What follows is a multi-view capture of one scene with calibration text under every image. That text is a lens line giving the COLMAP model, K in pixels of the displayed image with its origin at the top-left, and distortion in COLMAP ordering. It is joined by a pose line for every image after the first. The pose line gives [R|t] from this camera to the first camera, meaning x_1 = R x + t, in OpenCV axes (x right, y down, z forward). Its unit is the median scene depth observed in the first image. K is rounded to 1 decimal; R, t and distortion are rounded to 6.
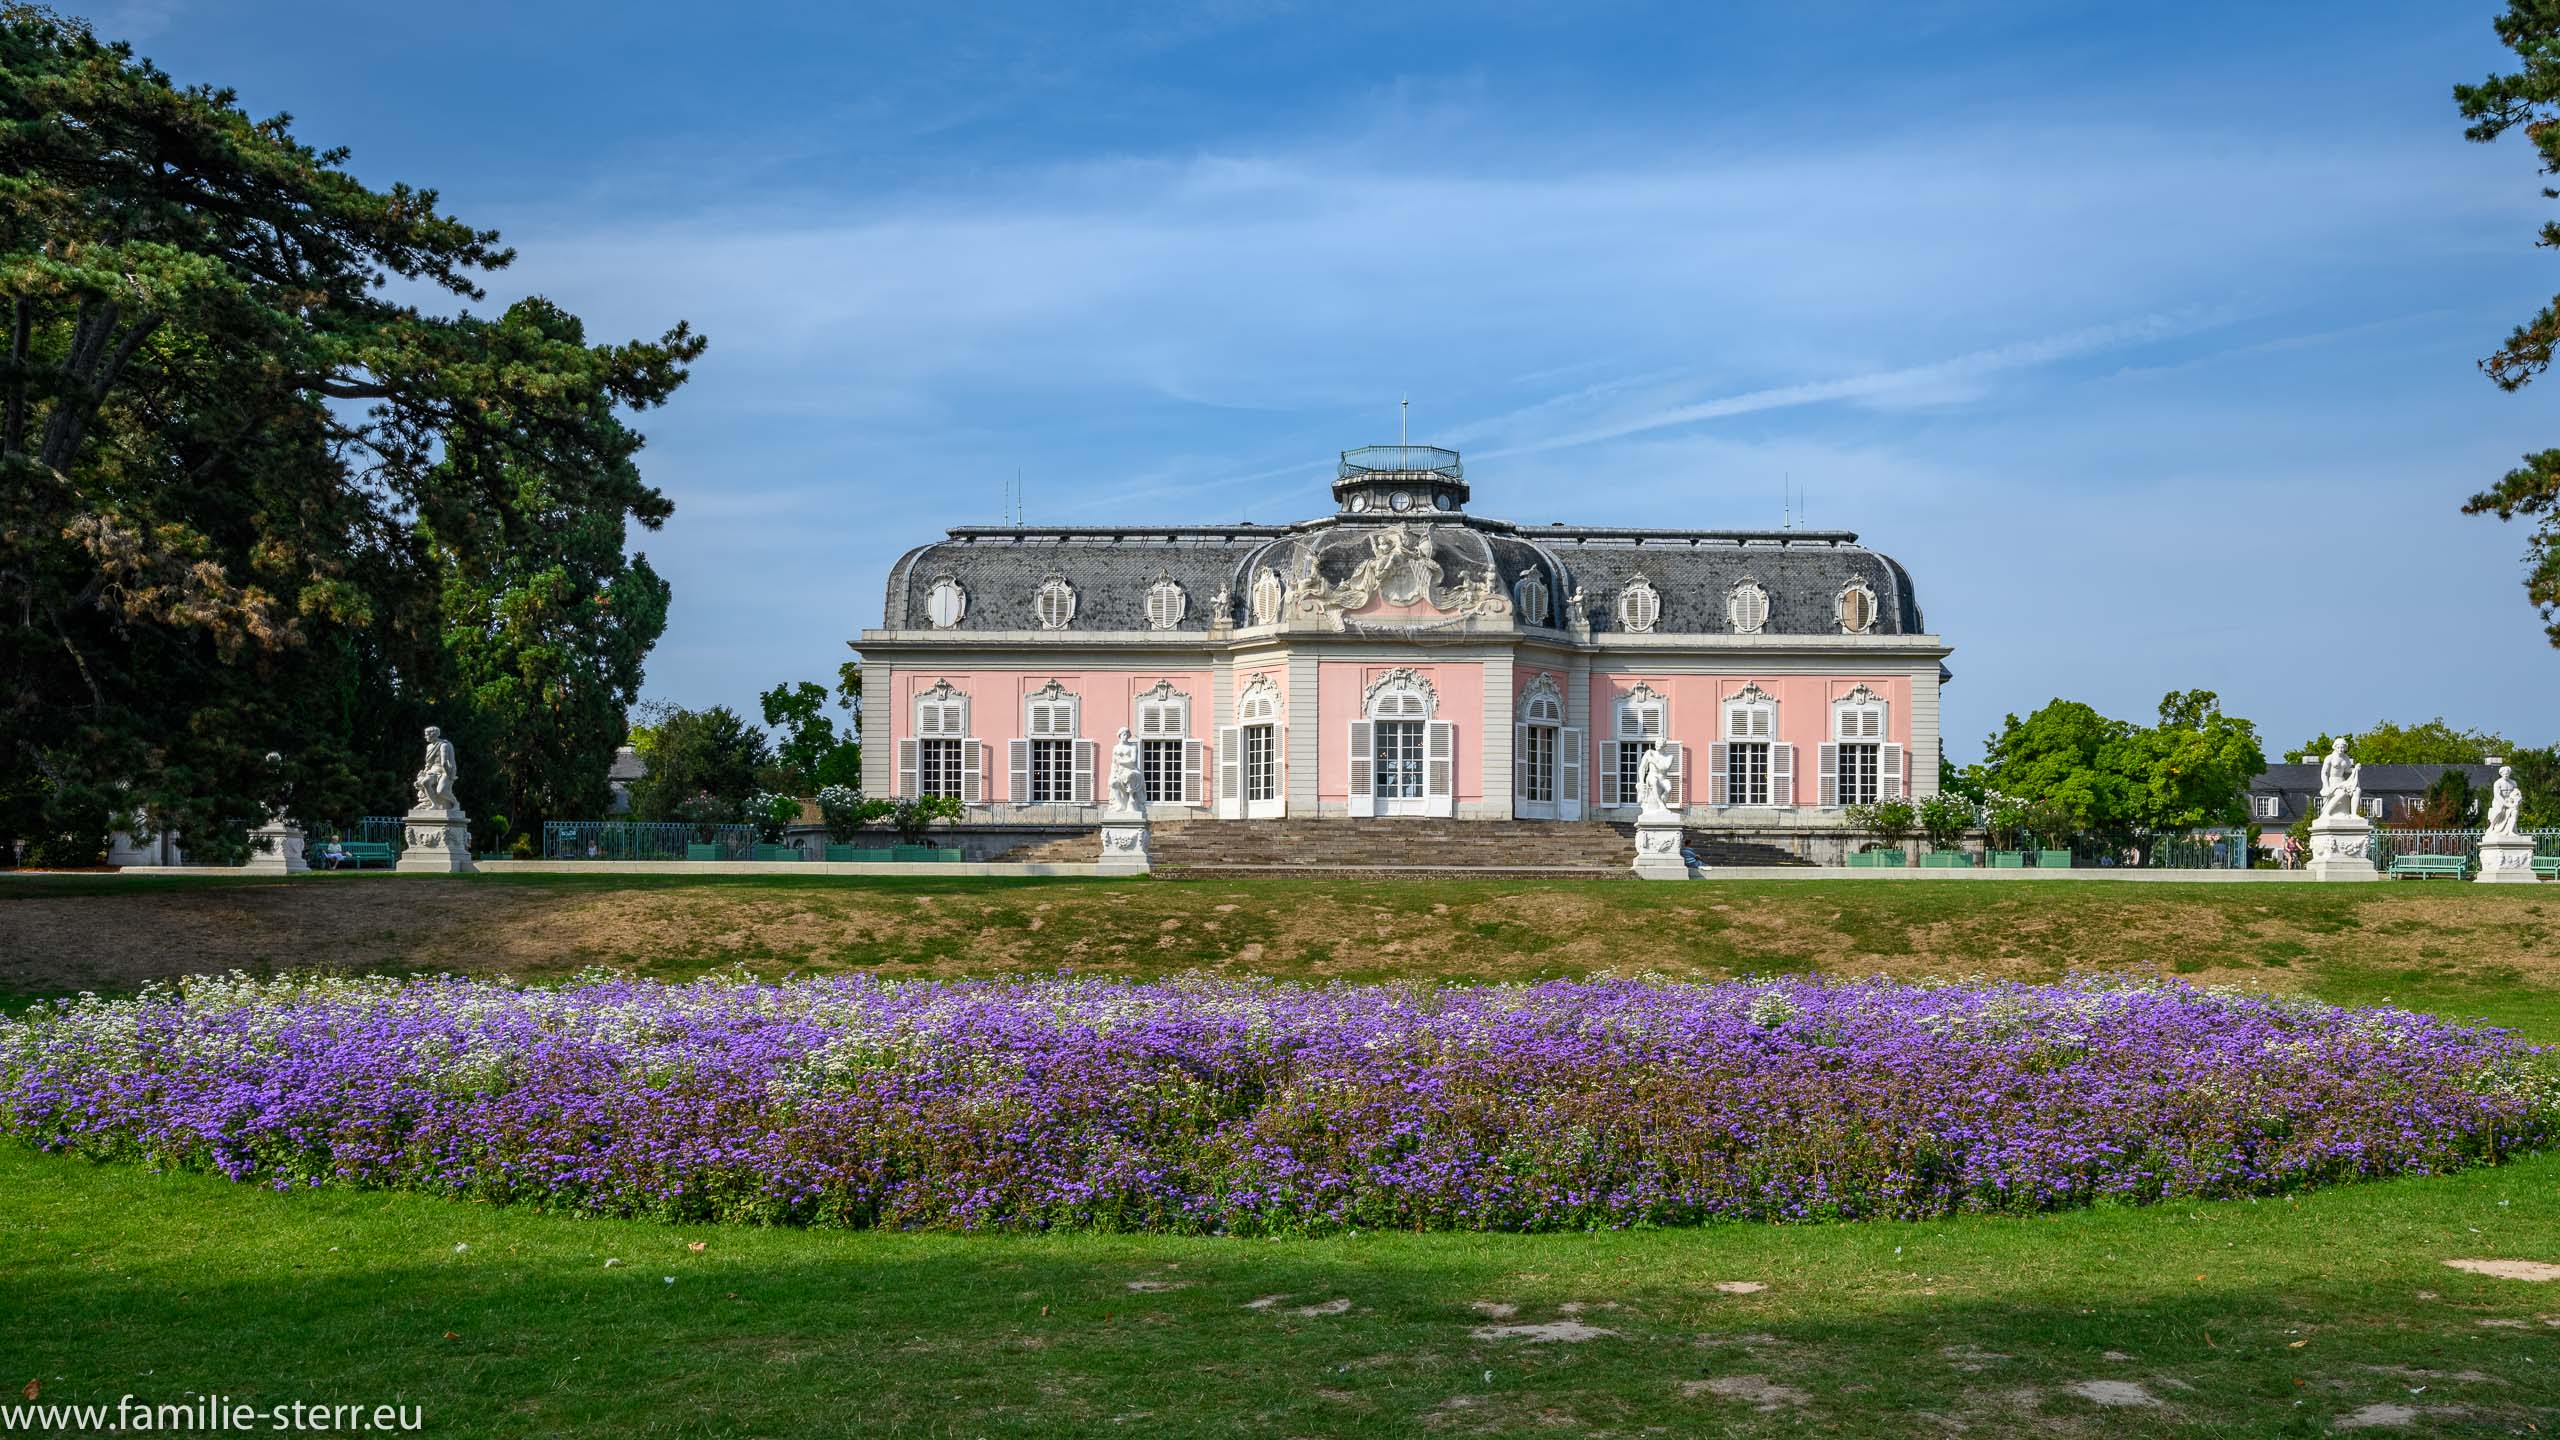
lens RADIAL K [[1934.7, 0, 1402.7], [0, 1934.7, 838.4], [0, 0, 1]] dist [0.006618, 0.000811]
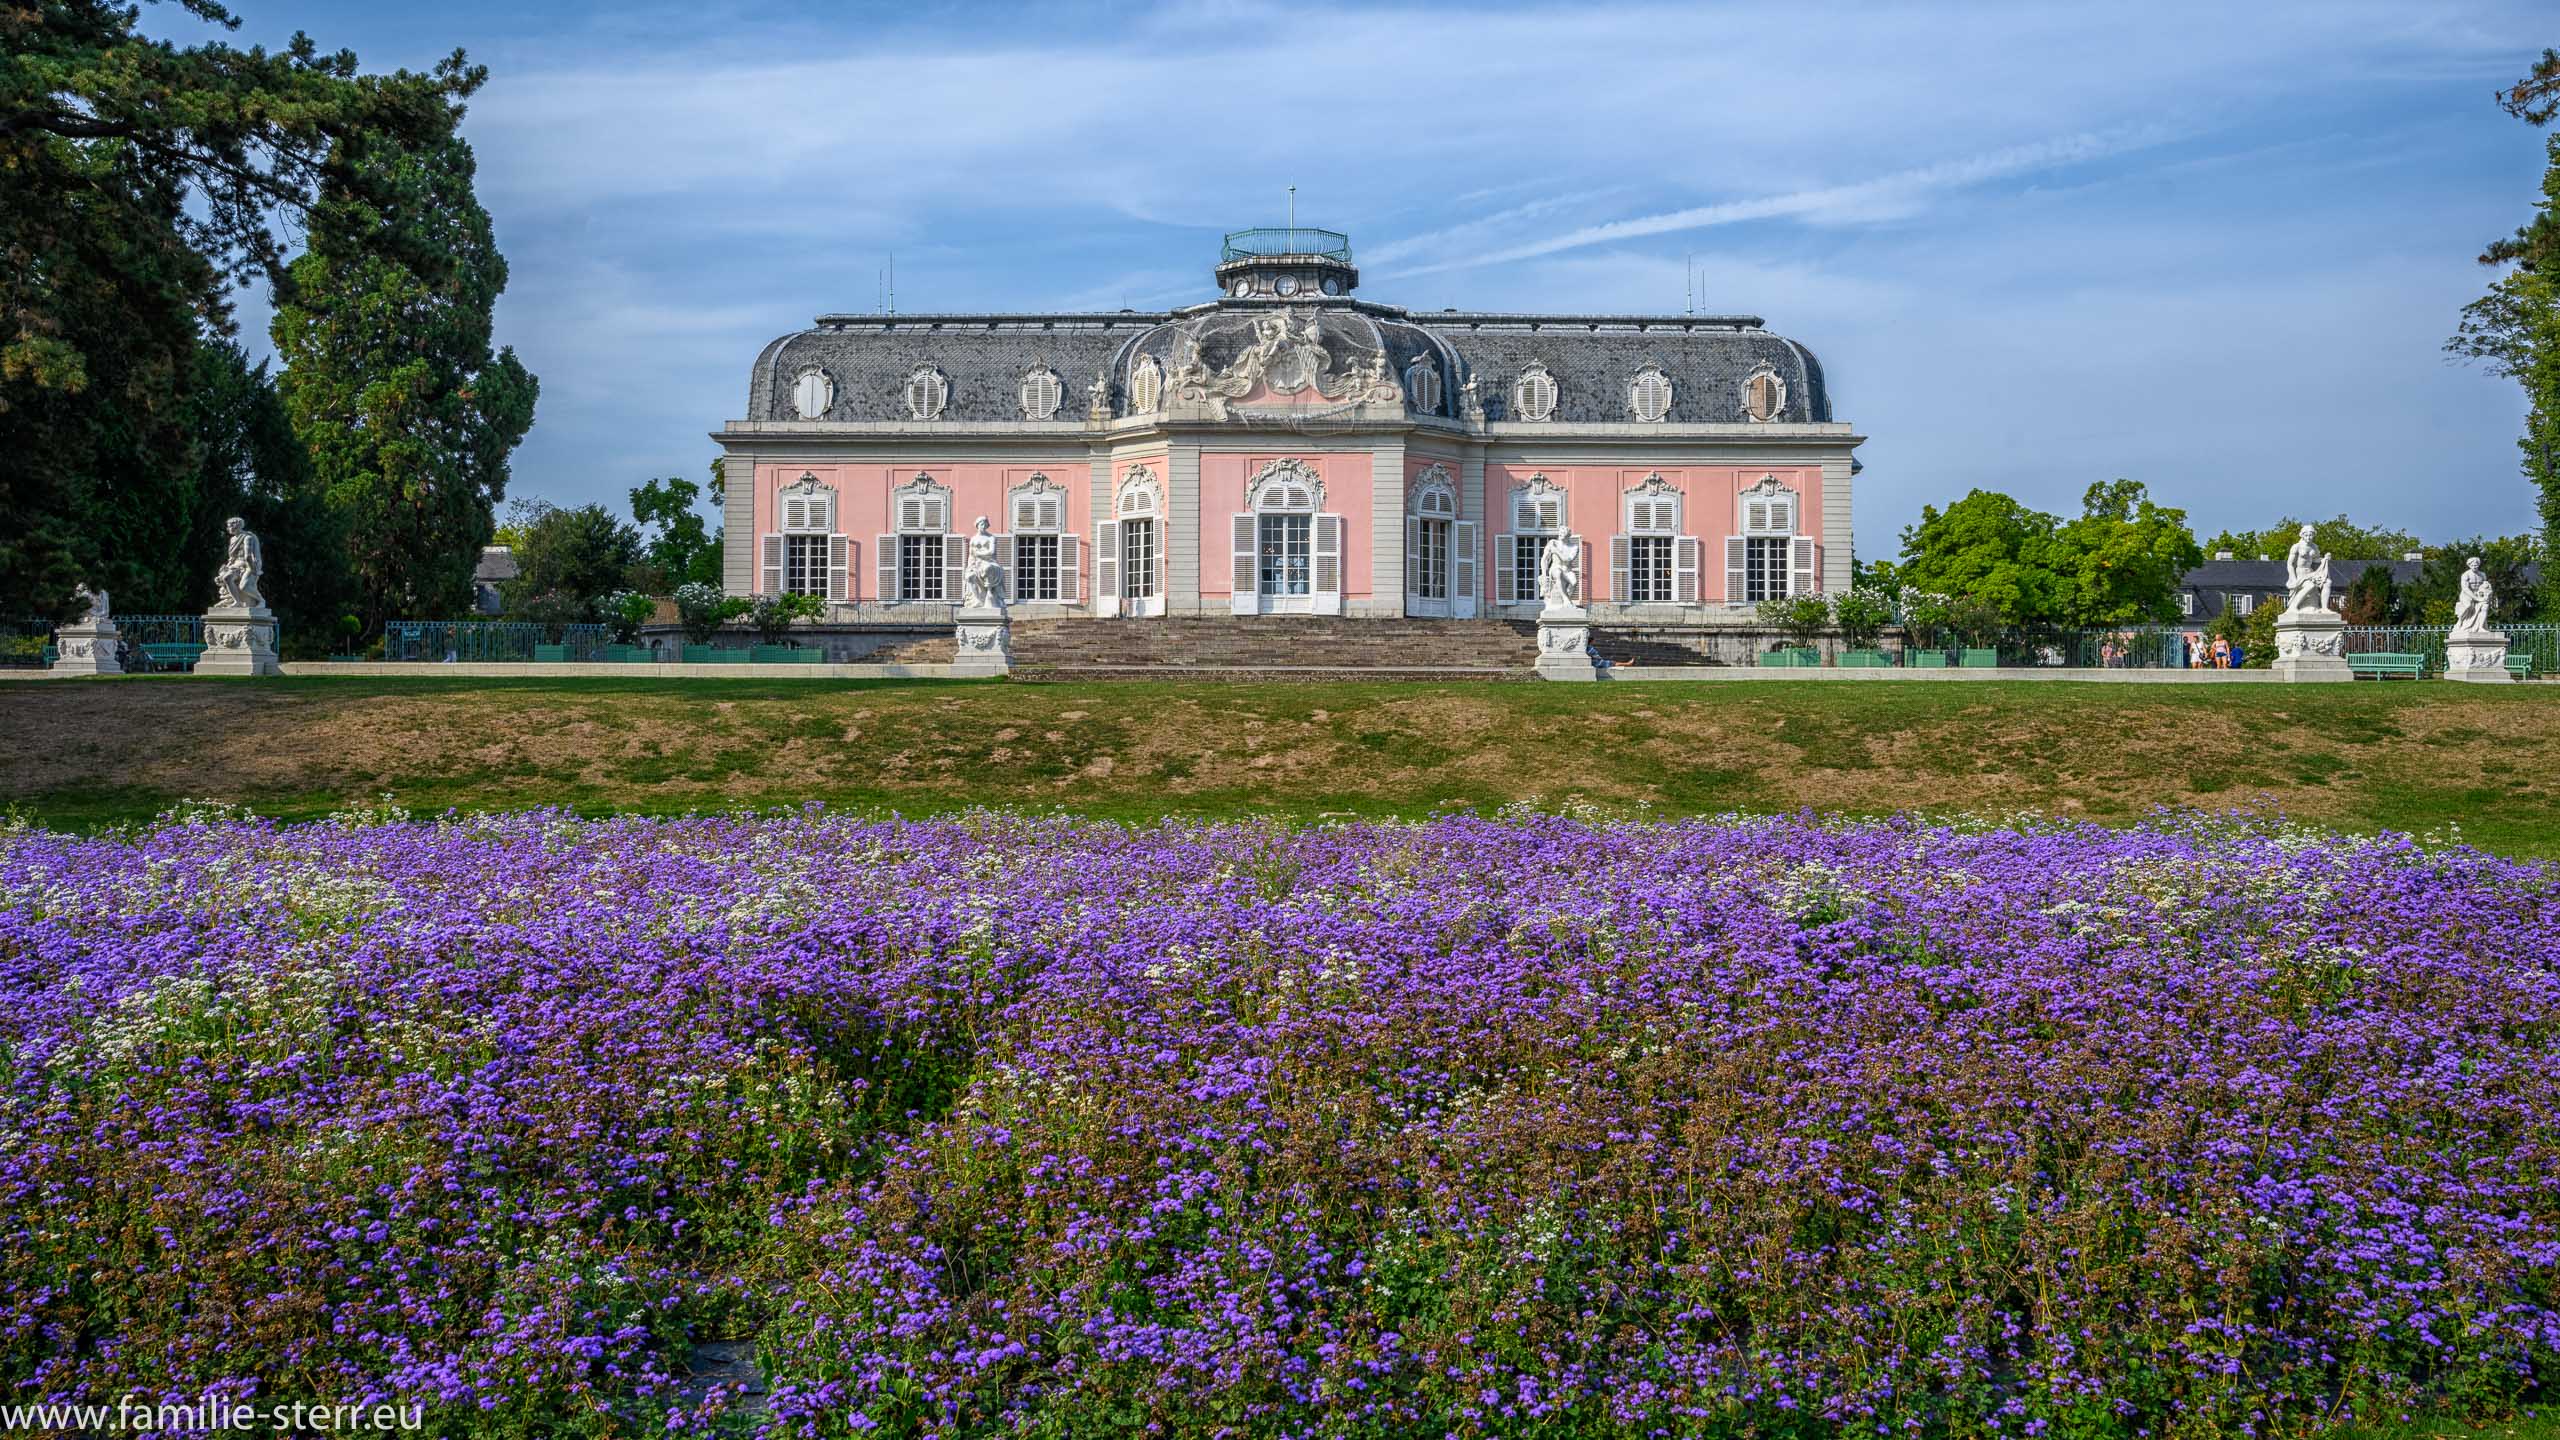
lens RADIAL K [[1907.5, 0, 1281.9], [0, 1907.5, 600.5], [0, 0, 1]] dist [0.003298, 0.002016]
pose [[0.999970, -0.001874, -0.007477, 0.003698], [0.001721, 0.999790, -0.020430, 0.000925], [0.007514, 0.020417, 0.999763, 0.060788]]
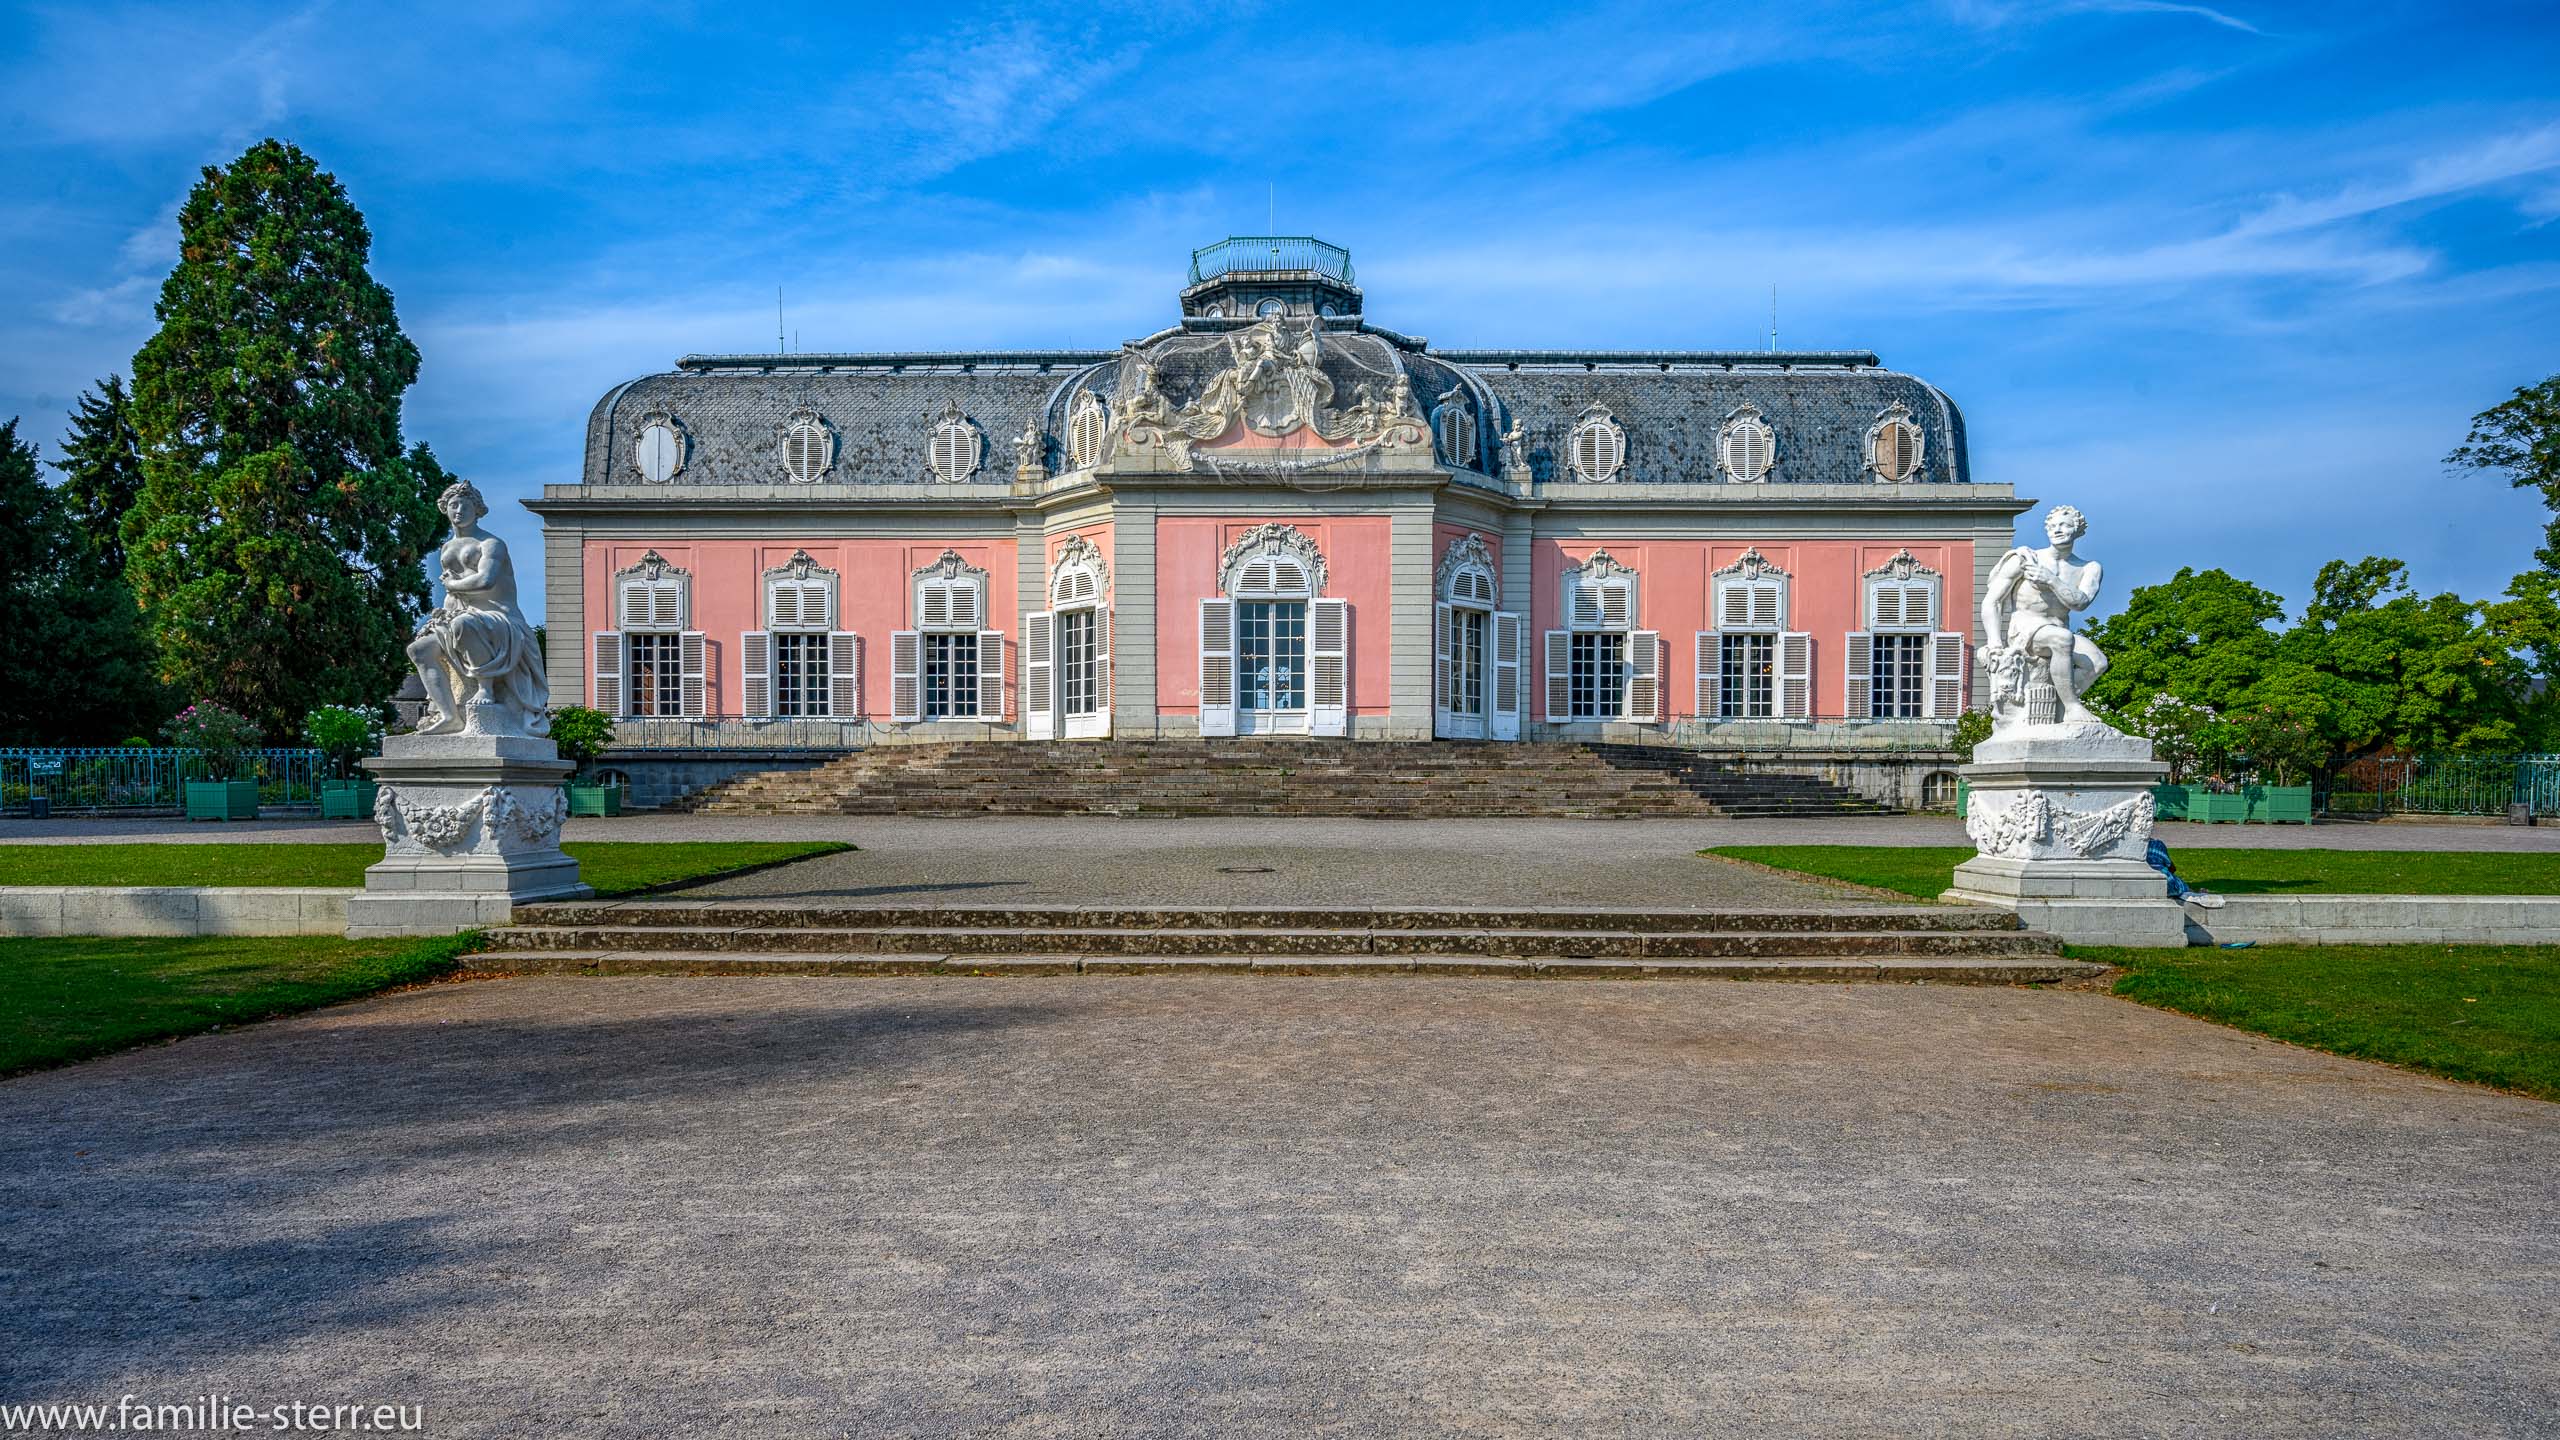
lens RADIAL K [[1343.1, 0, 1282.7], [0, 1343.1, 808.4], [0, 0, 1]] dist [-0.001269, -0.000335]
pose [[0.999956, -0.003619, 0.008698, -0.002043], [0.003210, 0.998912, 0.046514, -0.007477], [-0.008857, -0.046484, 0.998880, 0.496053]]
